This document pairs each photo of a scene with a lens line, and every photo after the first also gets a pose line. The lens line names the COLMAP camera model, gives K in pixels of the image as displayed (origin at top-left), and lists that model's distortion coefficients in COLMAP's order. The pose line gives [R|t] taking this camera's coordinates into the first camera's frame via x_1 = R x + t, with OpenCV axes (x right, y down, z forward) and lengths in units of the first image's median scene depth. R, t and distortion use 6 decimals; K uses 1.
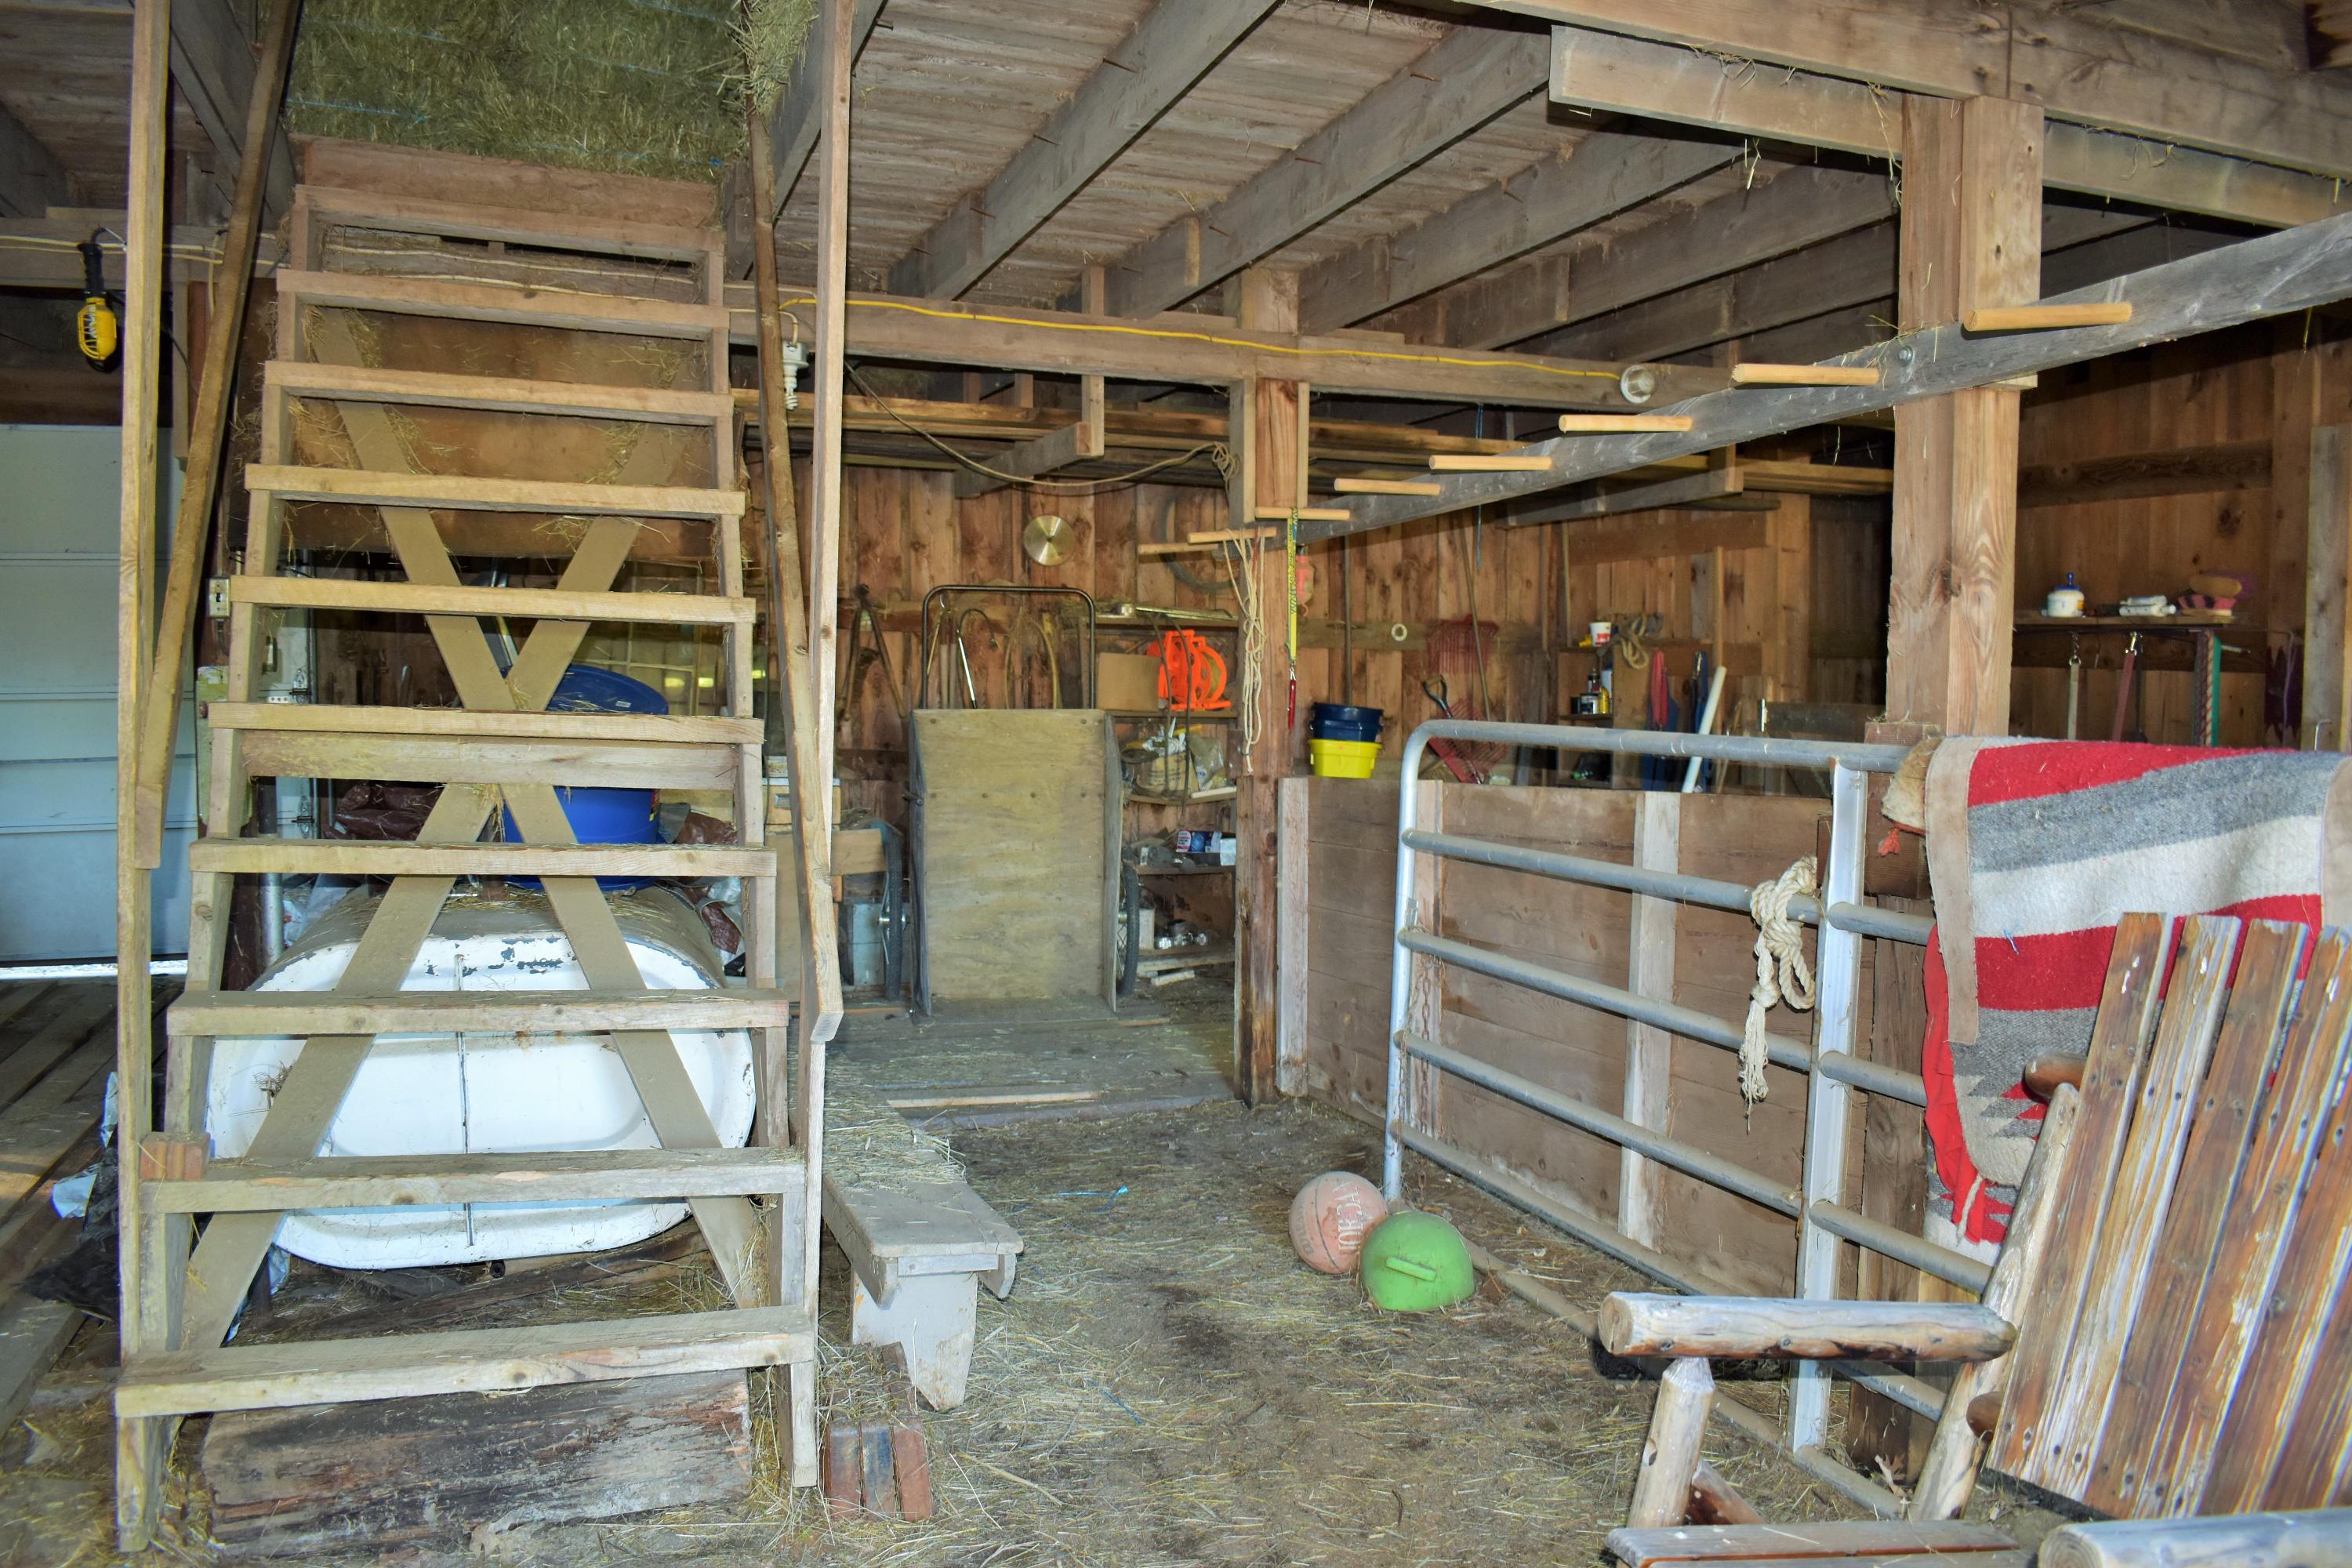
lens RADIAL K [[1855.0, 0, 1176.0], [0, 1855.0, 784.0], [0, 0, 1]] dist [-0.091465, 0.009704]
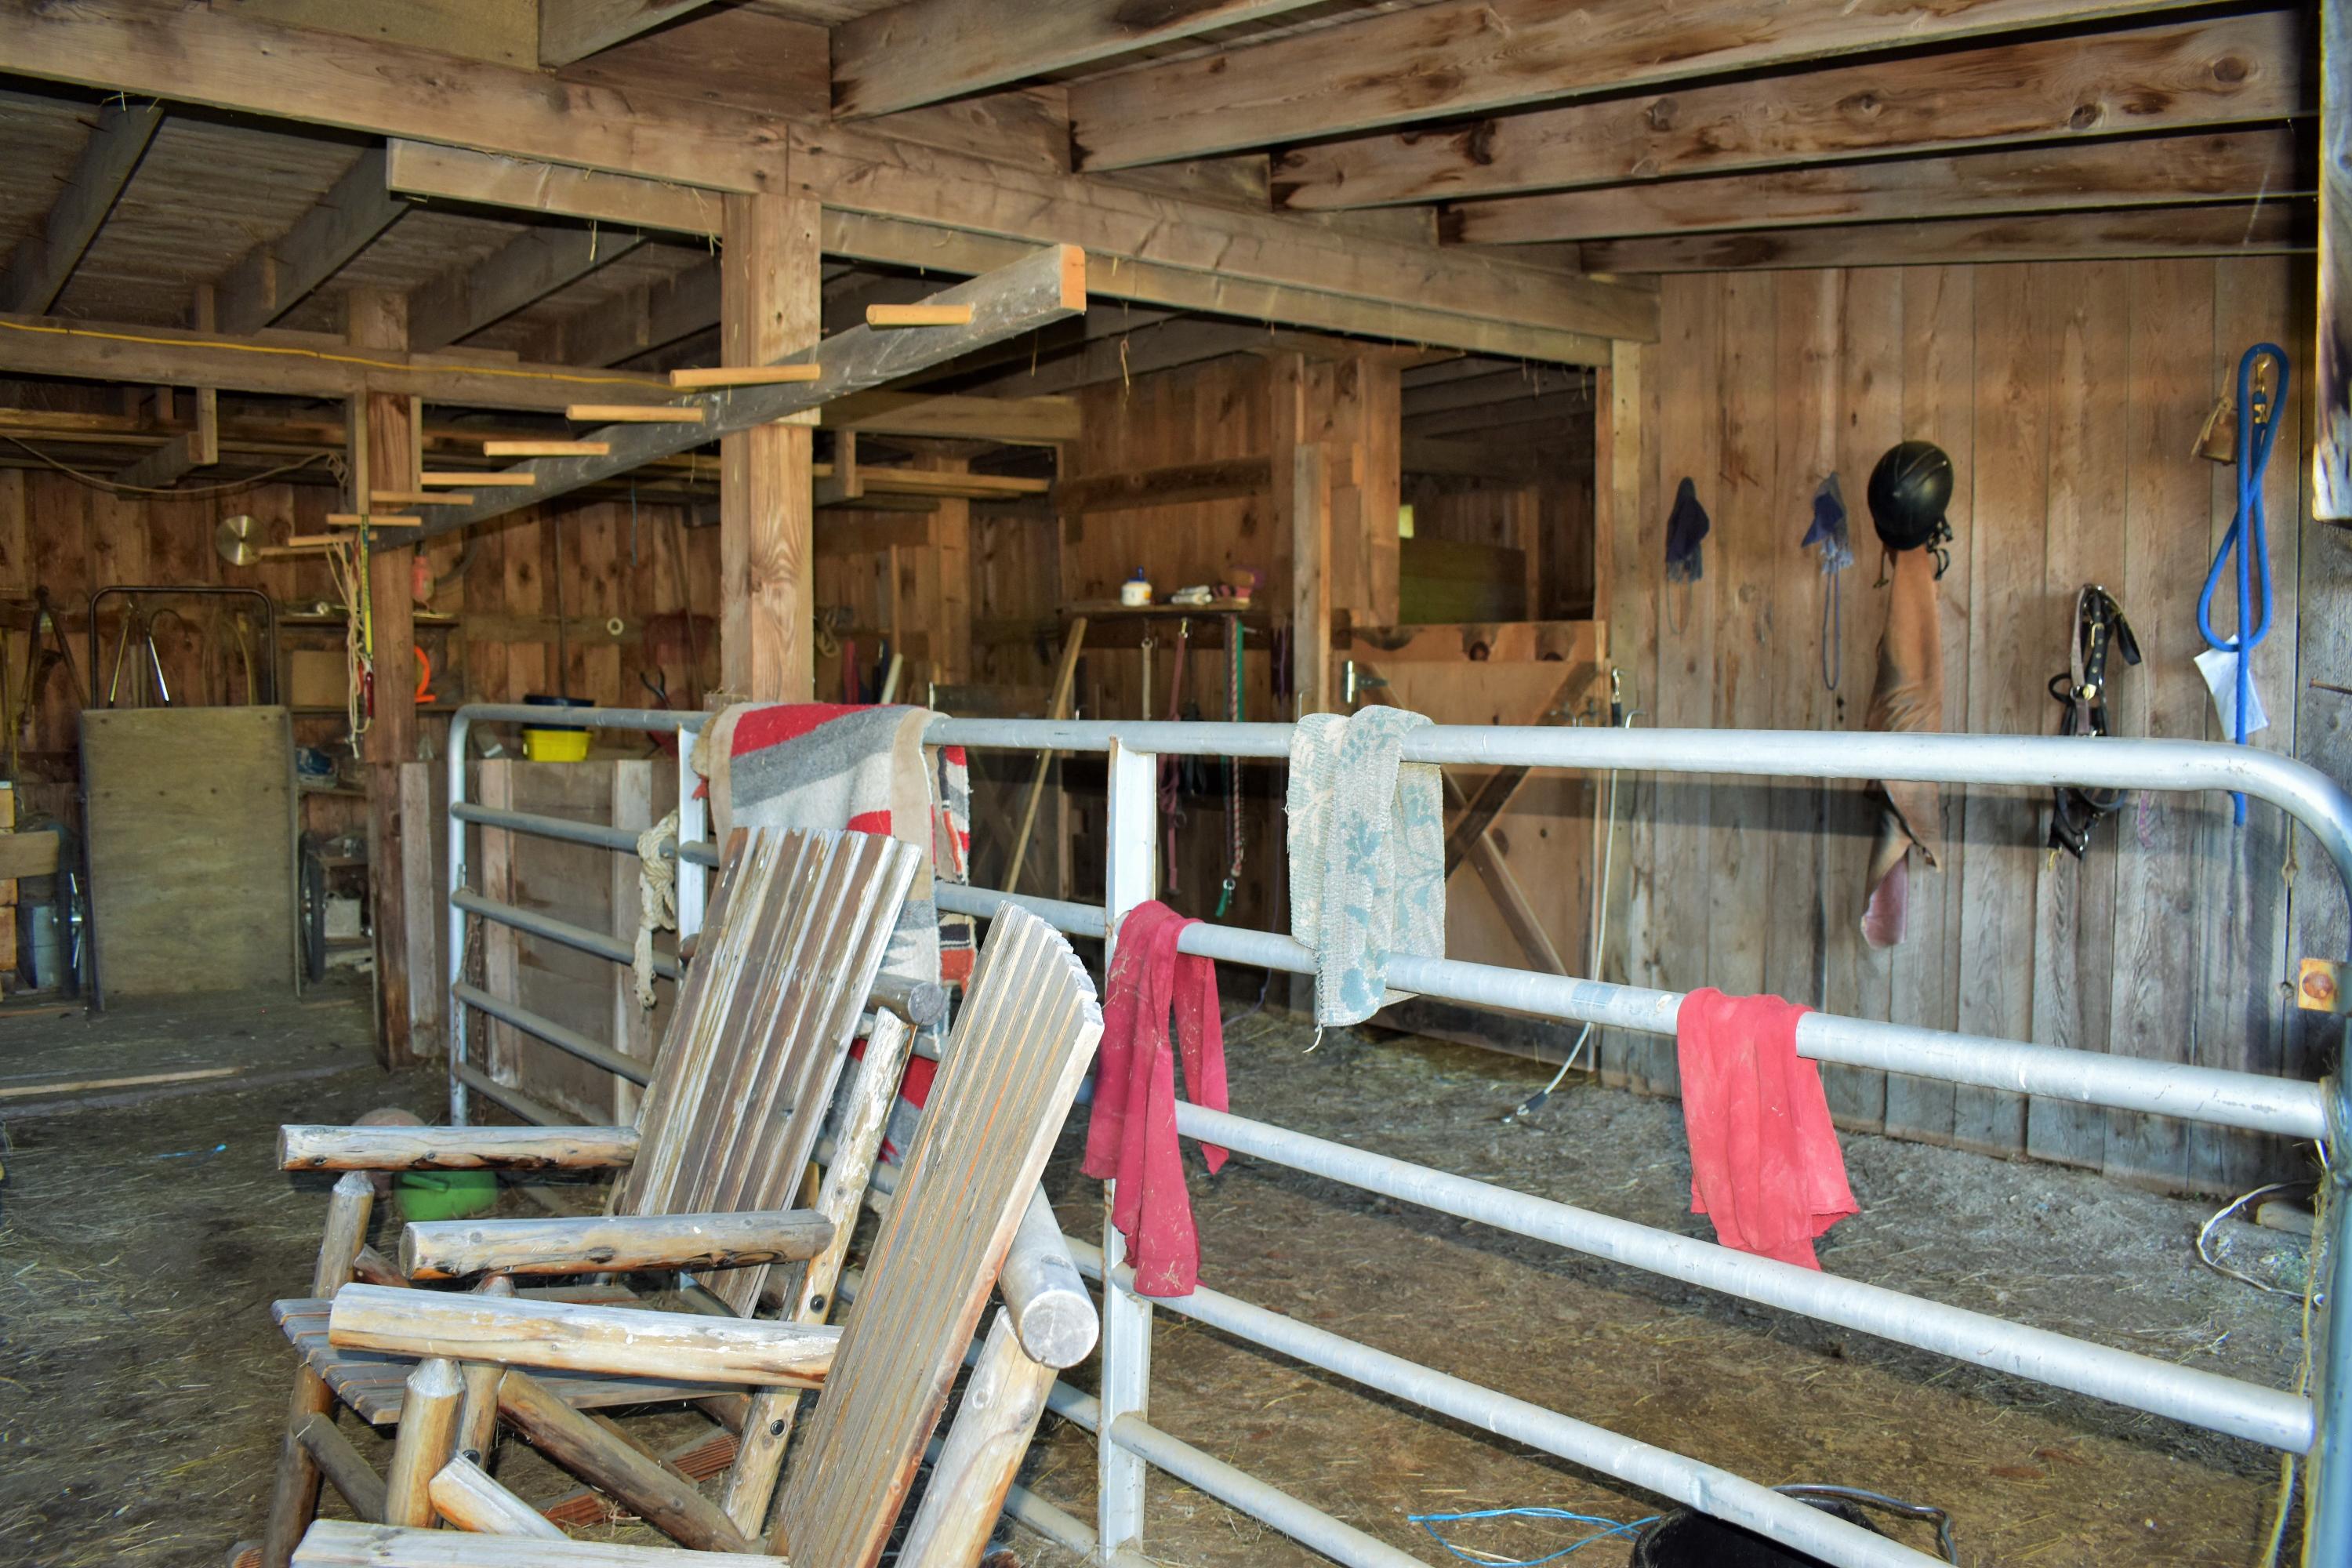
lens RADIAL K [[1855.0, 0, 1176.0], [0, 1855.0, 784.0], [0, 0, 1]] dist [-0.091465, 0.009704]
pose [[0.949034, -0.033542, 0.313383, 0.151434], [0.032318, 0.999436, 0.009103, 0.013599], [-0.313511, 0.001489, 0.949583, -0.149234]]
